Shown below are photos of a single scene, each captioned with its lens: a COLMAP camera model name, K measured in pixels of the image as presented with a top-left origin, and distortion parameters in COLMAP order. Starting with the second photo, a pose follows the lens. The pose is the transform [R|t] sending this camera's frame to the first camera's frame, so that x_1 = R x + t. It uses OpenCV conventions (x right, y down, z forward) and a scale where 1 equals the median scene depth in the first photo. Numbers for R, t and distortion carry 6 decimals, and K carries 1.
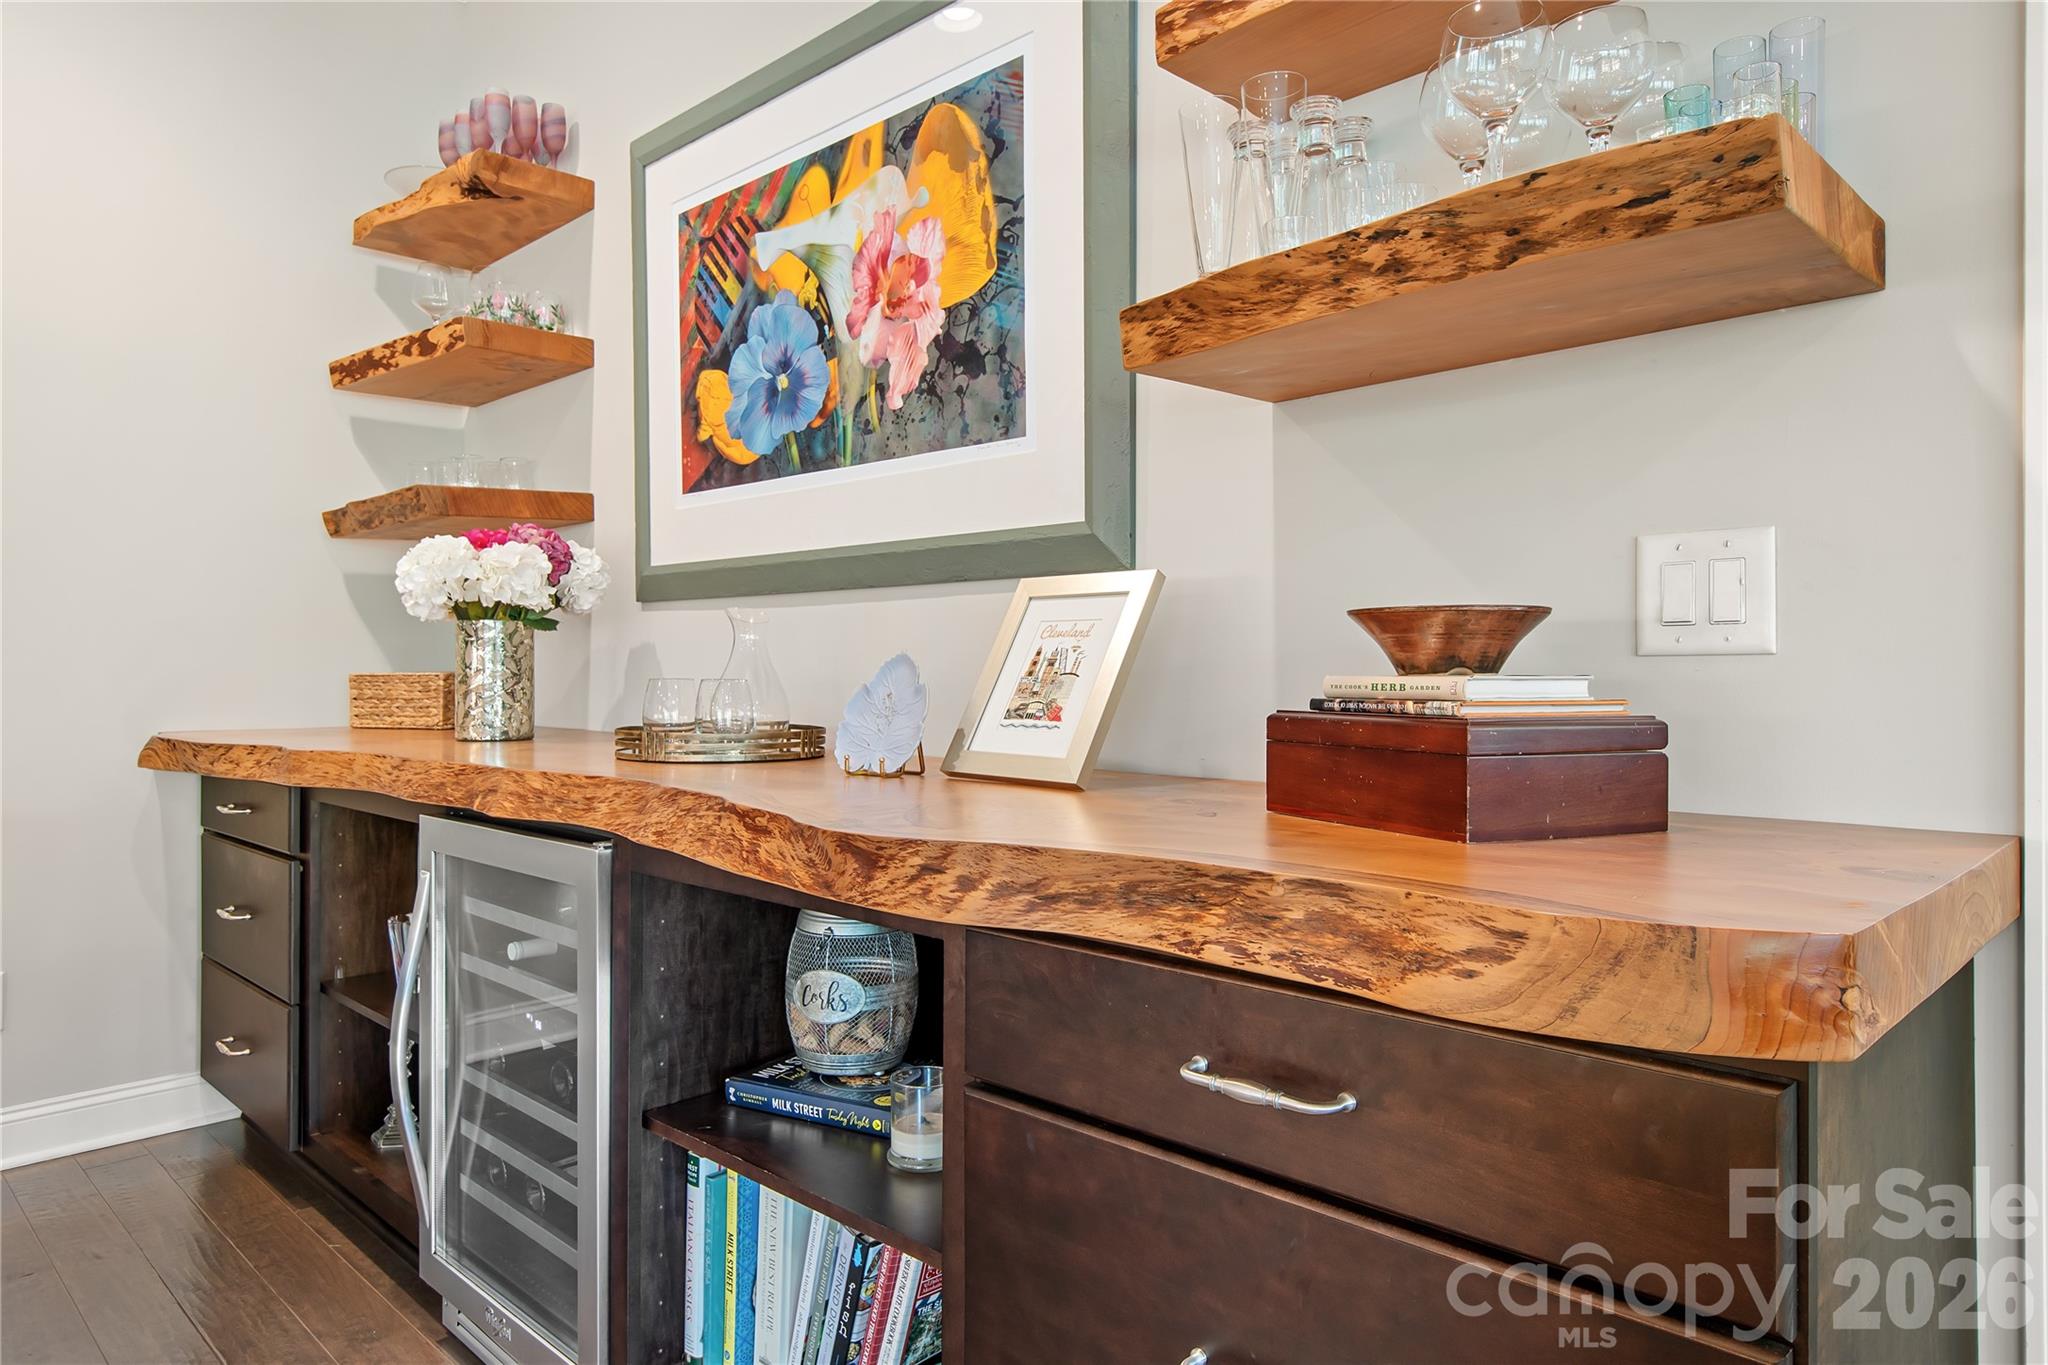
lens RADIAL K [[1284.3, 0, 1024.0], [0, 1284.3, 682.5], [0, 0, 1]] dist [-0.000221, 0.000083]
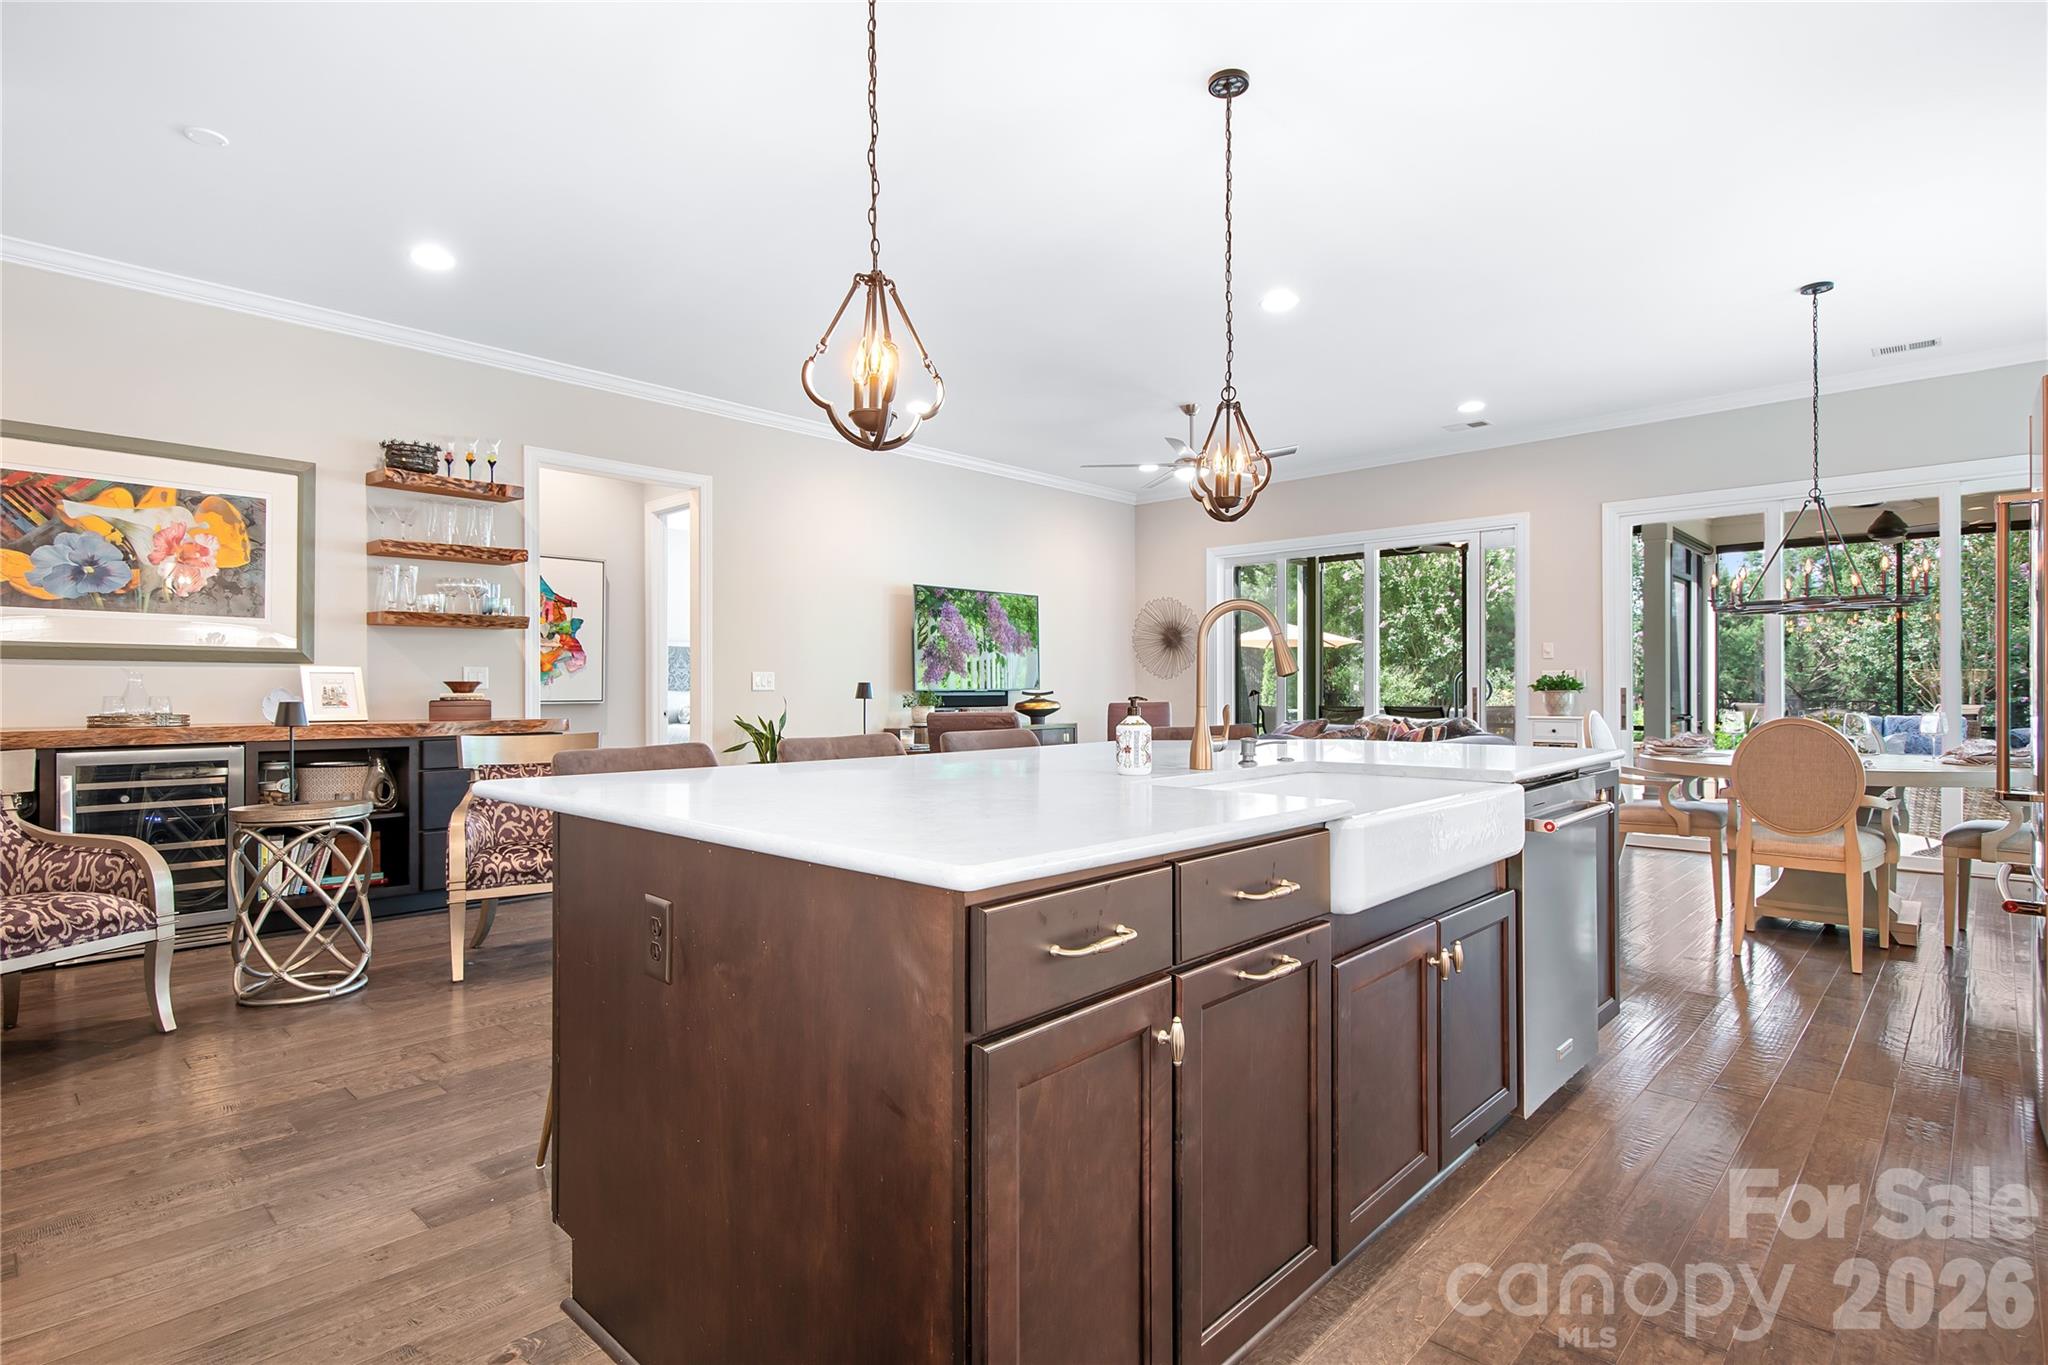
lens RADIAL K [[1019.2, 0, 1024.0], [0, 1019.2, 682.5], [0, 0, 1]] dist [0.016962, -0.009288]
pose [[-0.024301, 0.004350, 0.999695, -2.201921], [0.006087, 0.999973, -0.004203, -0.010409], [-0.999686, 0.005983, -0.024327, -0.690834]]
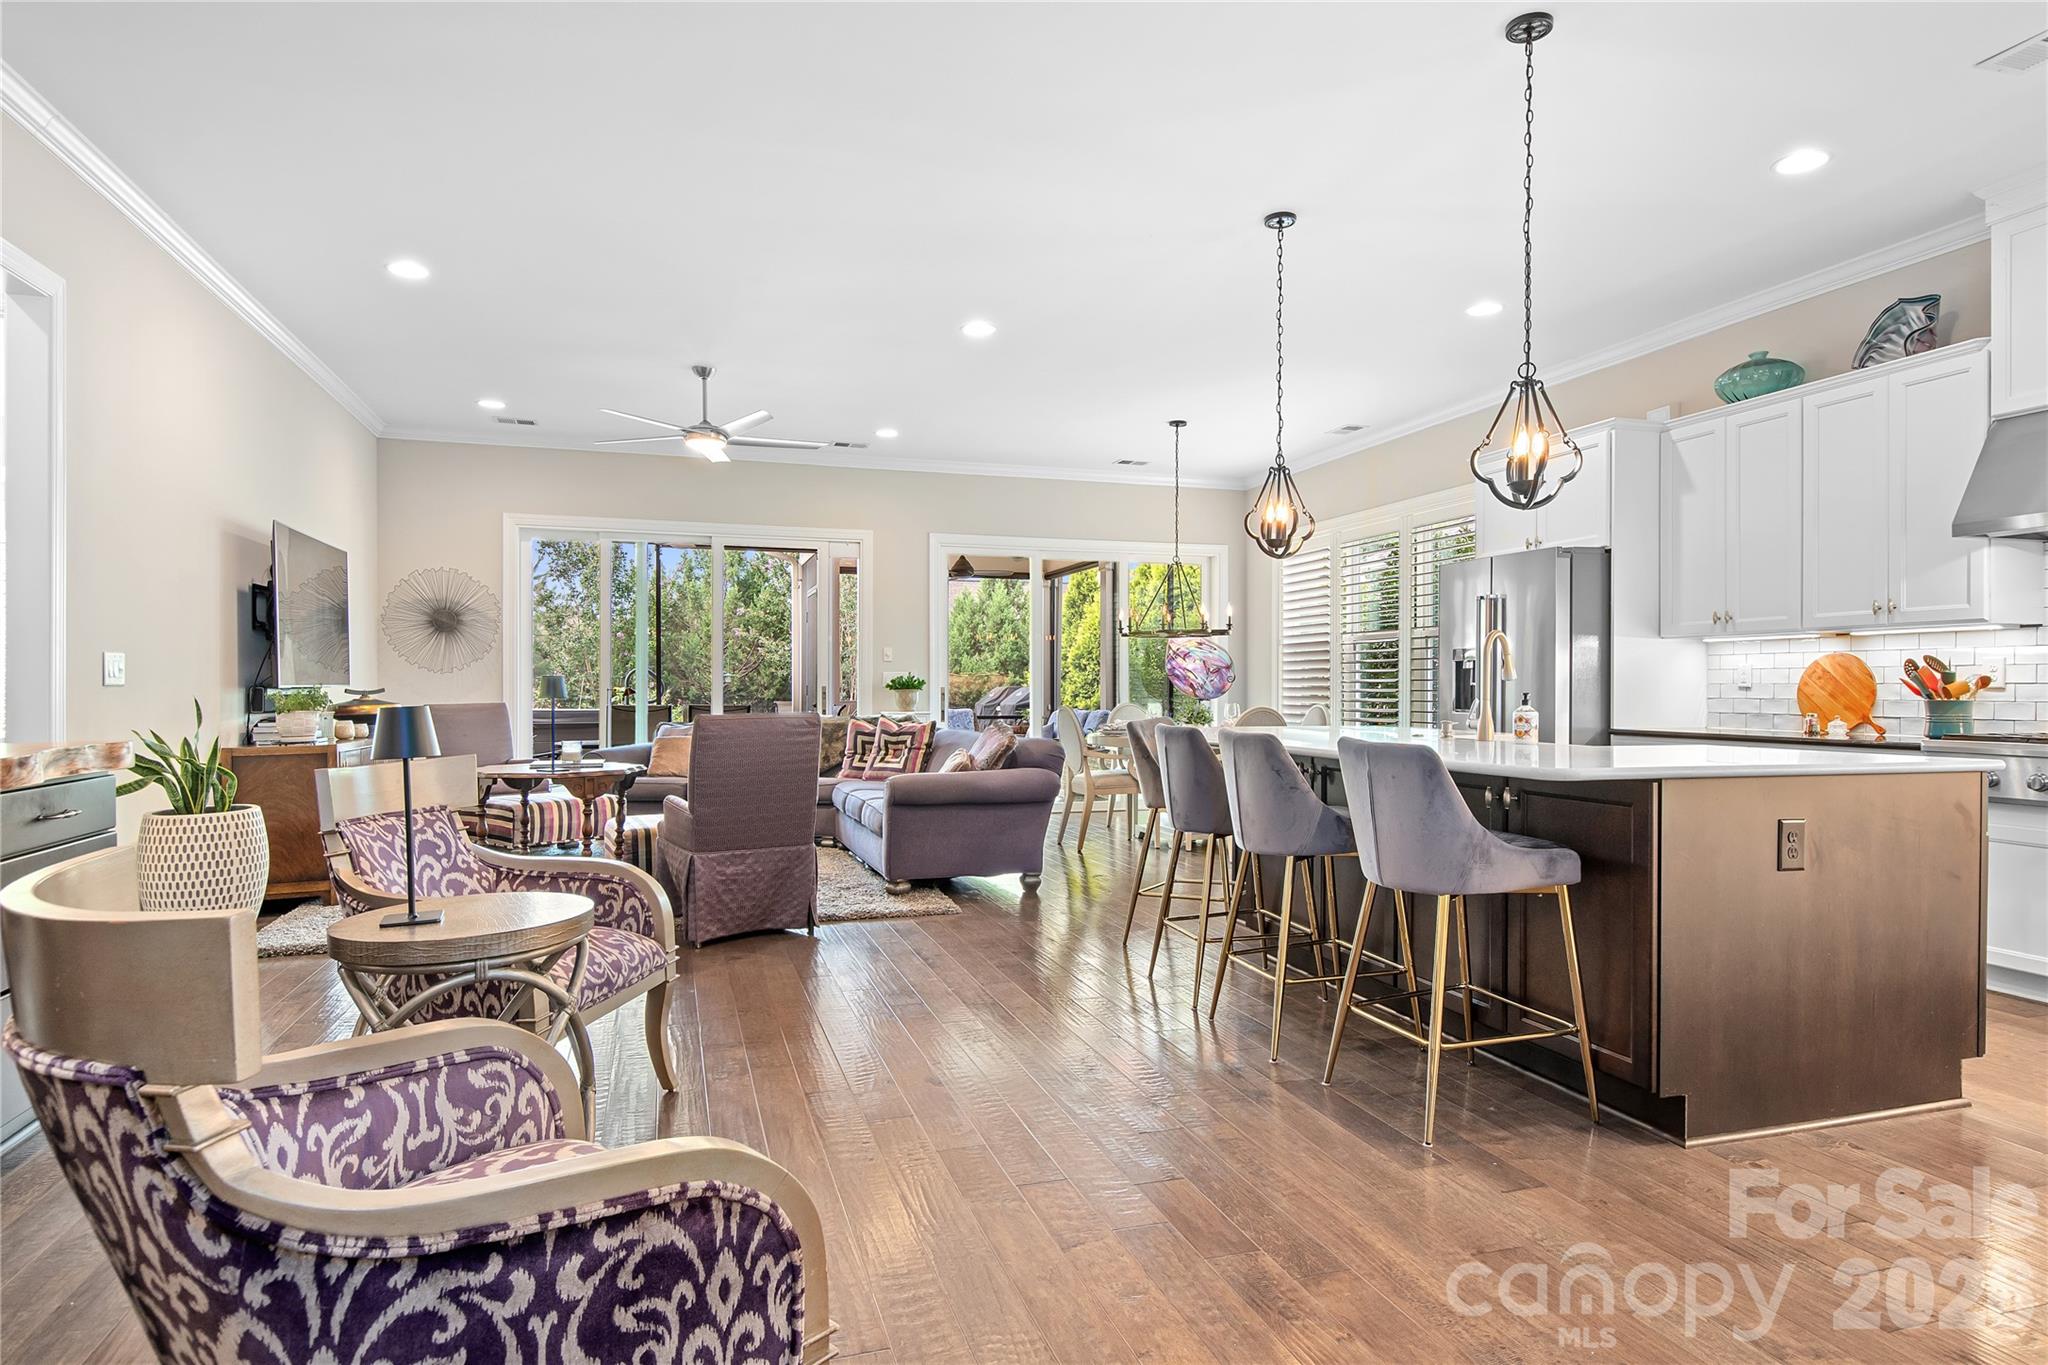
lens RADIAL K [[1142.1, 0, 1028.6], [0, 1142.1, 687.9], [0, 0, 1]] dist [0.032717, -0.024626]
pose [[-0.886584, -0.004409, 0.462547, -1.357564], [-0.002798, 0.999987, 0.004170, -0.012903], [-0.462559, 0.002403, -0.886585, 1.000277]]
